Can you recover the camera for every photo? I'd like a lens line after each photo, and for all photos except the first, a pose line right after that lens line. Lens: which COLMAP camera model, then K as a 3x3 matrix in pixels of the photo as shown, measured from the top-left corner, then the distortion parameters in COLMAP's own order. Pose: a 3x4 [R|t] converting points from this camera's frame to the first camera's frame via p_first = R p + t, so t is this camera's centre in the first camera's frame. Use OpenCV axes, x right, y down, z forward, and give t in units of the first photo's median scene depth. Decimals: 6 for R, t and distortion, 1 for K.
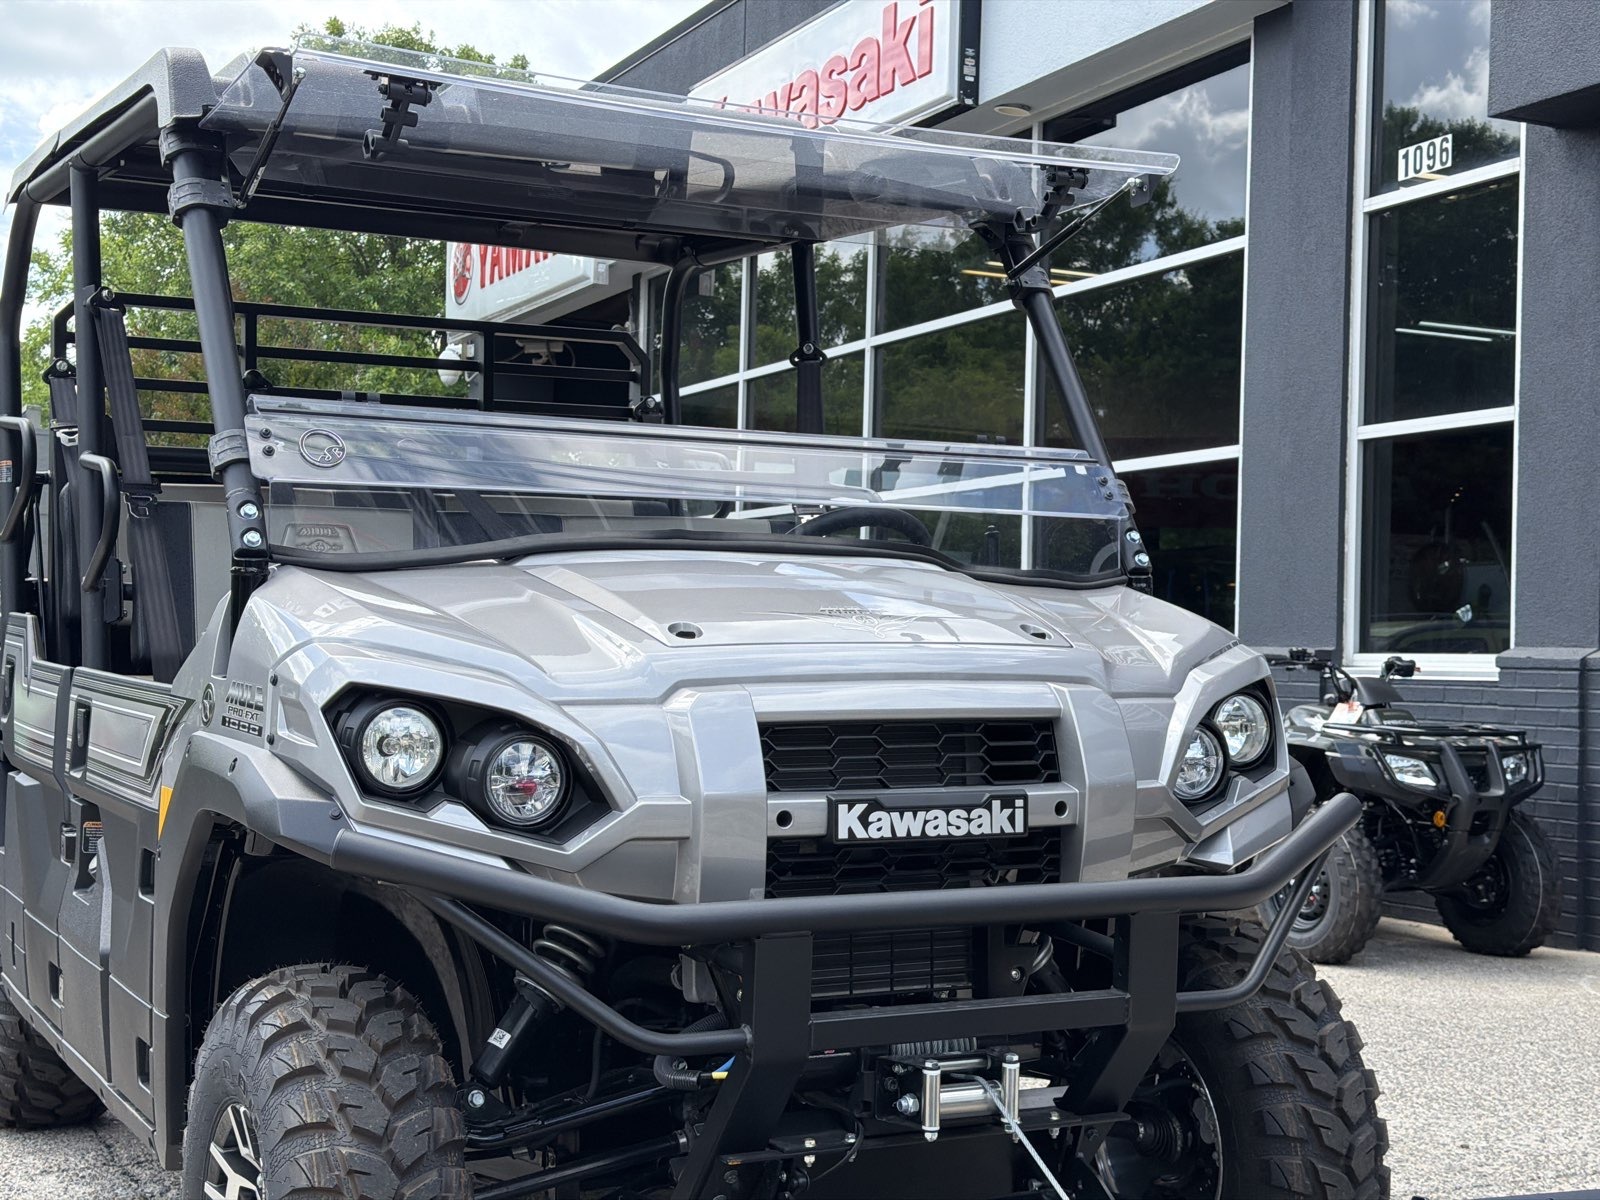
lens RADIAL K [[2193.4, 0, 800.0], [0, 2193.4, 600.0], [0, 0, 1]] dist [0.129818, -0.112014]
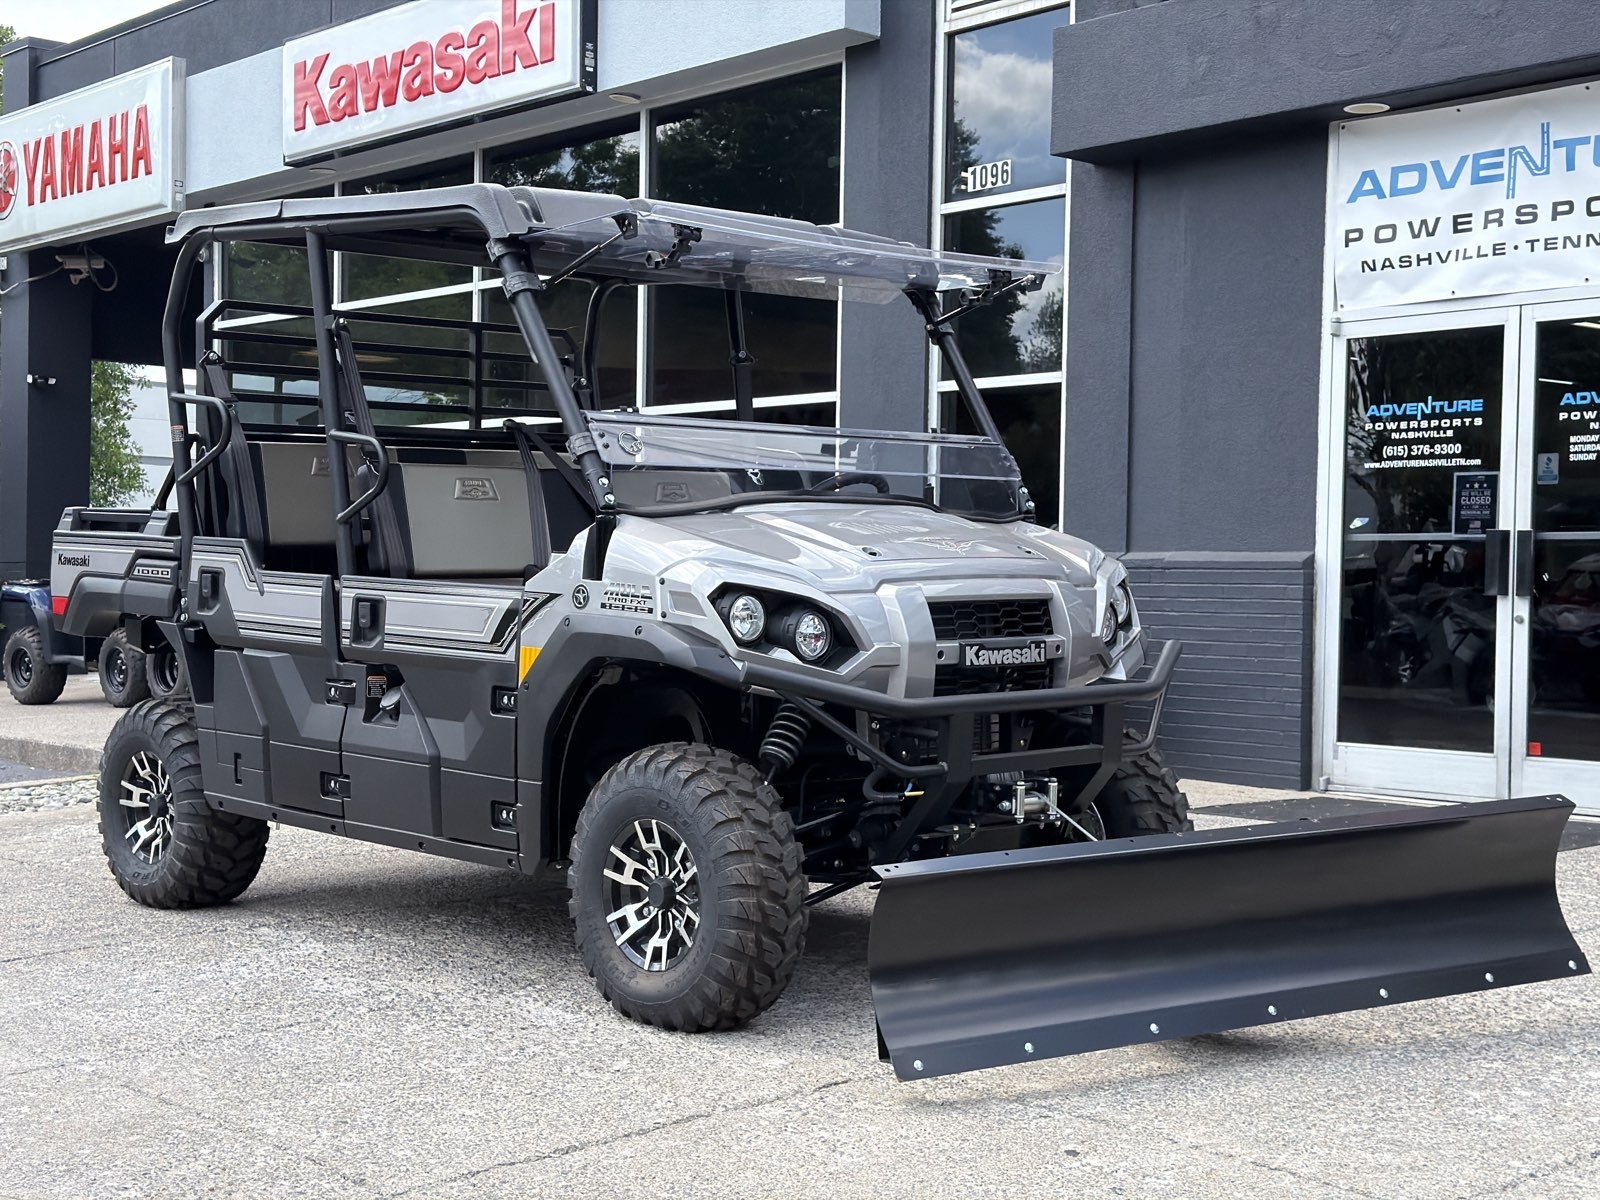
lens RADIAL K [[2193.4, 0, 800.0], [0, 2193.4, 600.0], [0, 0, 1]] dist [0.129818, -0.112014]
pose [[0.959442, -0.011921, 0.281656, -0.592915], [-0.000668, 0.999007, 0.044559, -0.025420], [-0.281907, -0.042940, 0.958480, -0.670568]]
